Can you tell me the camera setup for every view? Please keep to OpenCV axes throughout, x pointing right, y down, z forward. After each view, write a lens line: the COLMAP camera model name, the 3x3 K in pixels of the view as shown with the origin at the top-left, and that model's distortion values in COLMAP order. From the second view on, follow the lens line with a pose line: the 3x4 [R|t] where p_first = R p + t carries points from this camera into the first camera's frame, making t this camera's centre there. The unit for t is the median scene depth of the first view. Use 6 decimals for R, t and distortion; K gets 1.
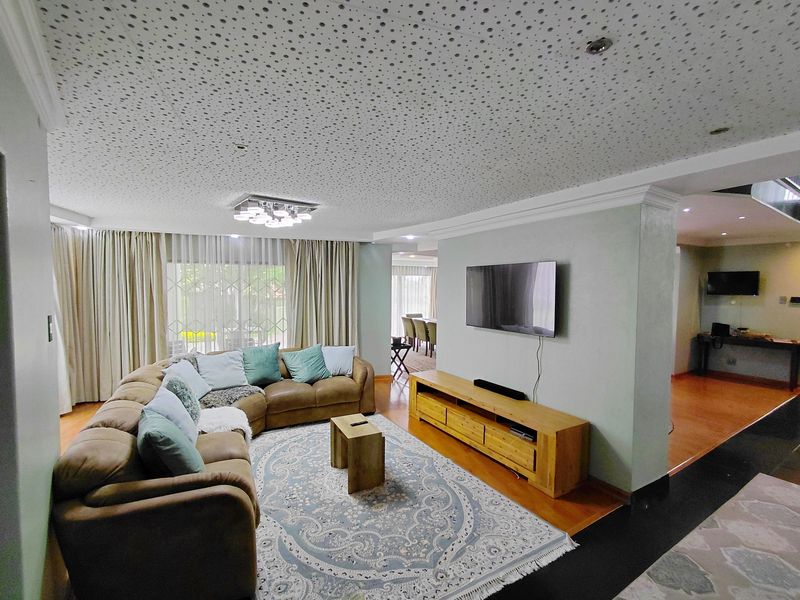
lens RADIAL K [[366.7, 0, 400.6], [0, 366.7, 300.7], [0, 0, 1]] dist [-0.000412, 0.000421]
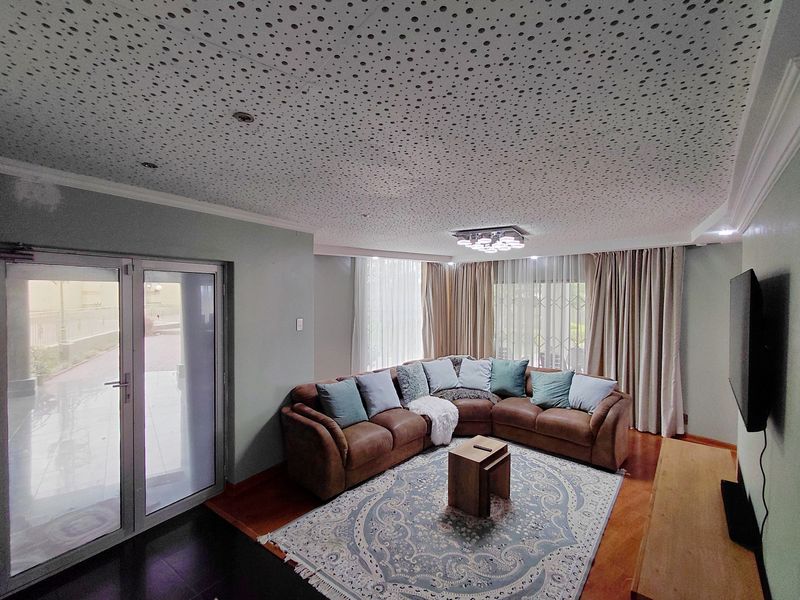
lens RADIAL K [[366.7, 0, 399.9], [0, 366.7, 301.9], [0, 0, 1]] dist [-0.000412, 0.000421]
pose [[0.350797, 0.015444, -0.936324, 0.707245], [-0.041782, 0.999126, 0.000826, -0.048815], [0.935519, 0.038832, 0.351136, 0.418353]]
